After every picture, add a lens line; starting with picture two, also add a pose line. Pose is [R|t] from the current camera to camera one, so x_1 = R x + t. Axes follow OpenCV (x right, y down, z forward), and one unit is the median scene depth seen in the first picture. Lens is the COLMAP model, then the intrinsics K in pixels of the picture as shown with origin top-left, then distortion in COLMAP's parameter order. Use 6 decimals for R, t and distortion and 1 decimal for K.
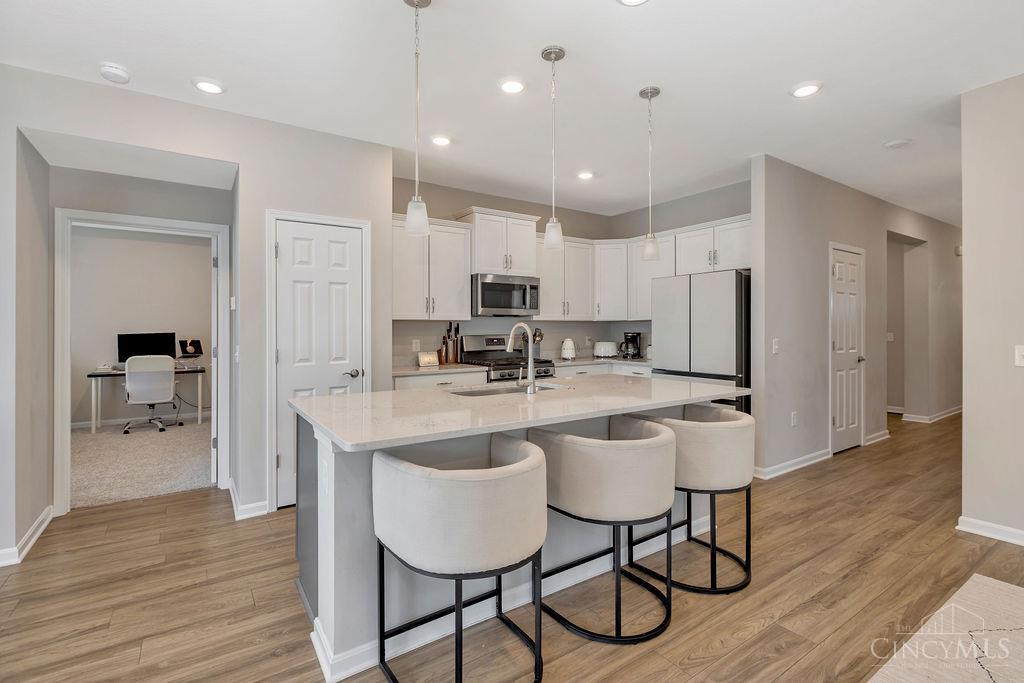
lens RADIAL K [[481.9, 0, 522.9], [0, 481.9, 324.6], [0, 0, 1]] dist [-0.002908, 0.000600]
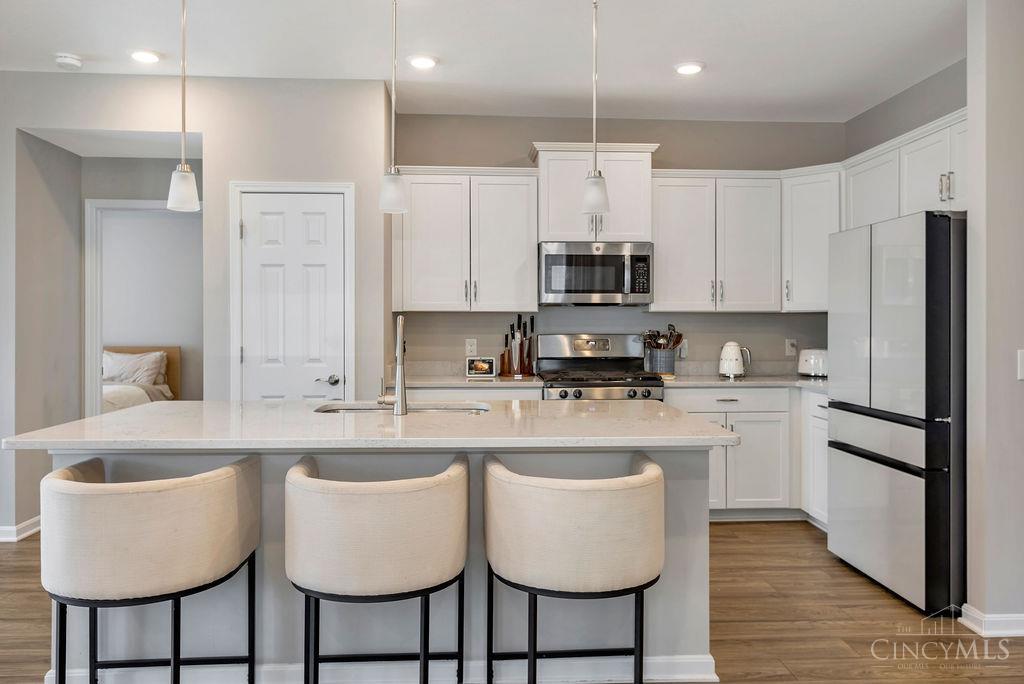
lens RADIAL K [[774.0, 0, 518.8], [0, 774.0, 324.8], [0, 0, 1]] dist [0.013180, 0.001974]
pose [[0.852760, 0.008613, -0.522232, 0.448769], [-0.002241, 0.999915, 0.012831, -0.004316], [0.522298, -0.009772, 0.852707, 0.067055]]
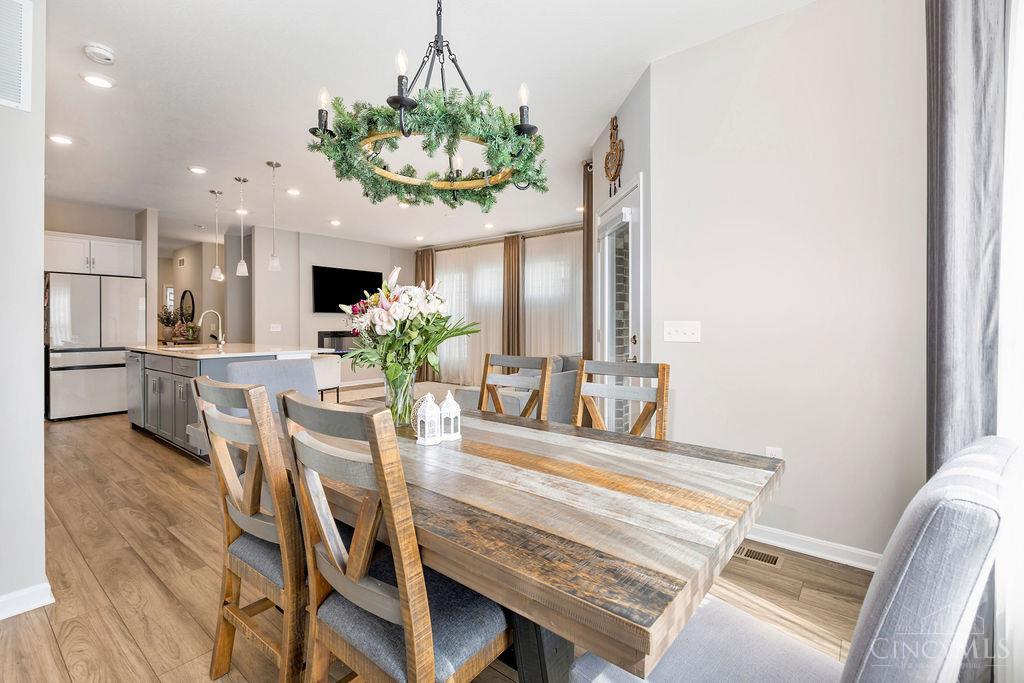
lens RADIAL K [[458.3, 0, 512.1], [0, 458.3, 331.4], [0, 0, 1]] dist [-0.000322, -0.002267]
pose [[-0.282476, -0.010745, 0.959214, -1.186375], [-0.006722, 0.999935, 0.009222, 0.032066], [-0.959251, -0.003843, -0.282530, 0.247239]]
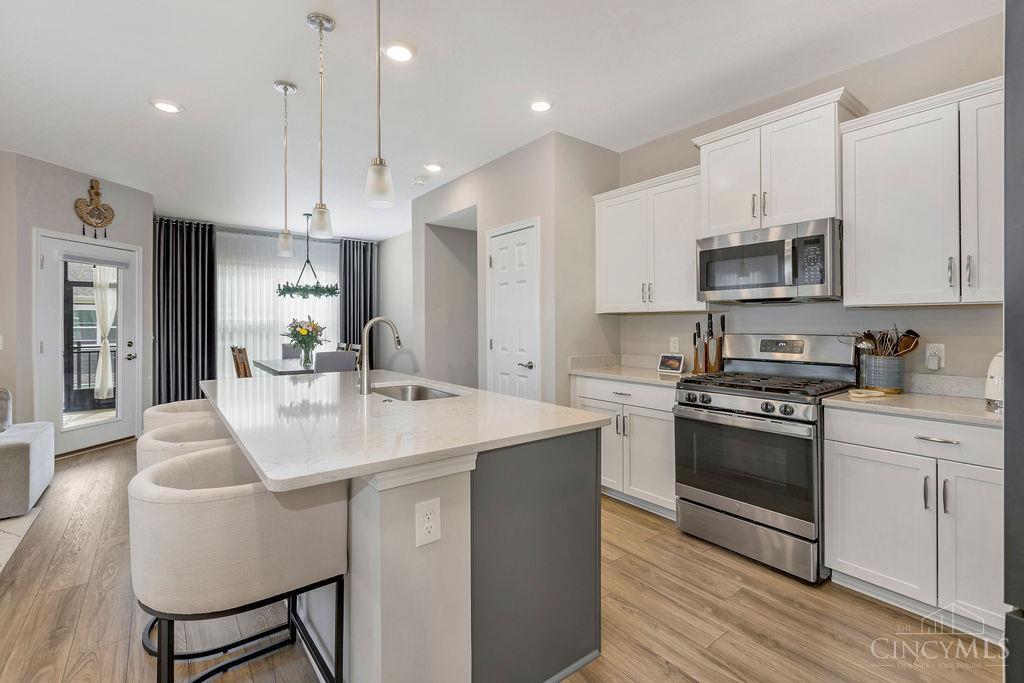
lens RADIAL K [[458.3, 0, 511.5], [0, 458.3, 325.0], [0, 0, 1]] dist [-0.000322, -0.002267]
pose [[0.049441, 0.005634, -0.998761, 0.523057], [0.007537, 0.999954, 0.006014, 0.005632], [0.998749, -0.007825, 0.049396, 0.724841]]
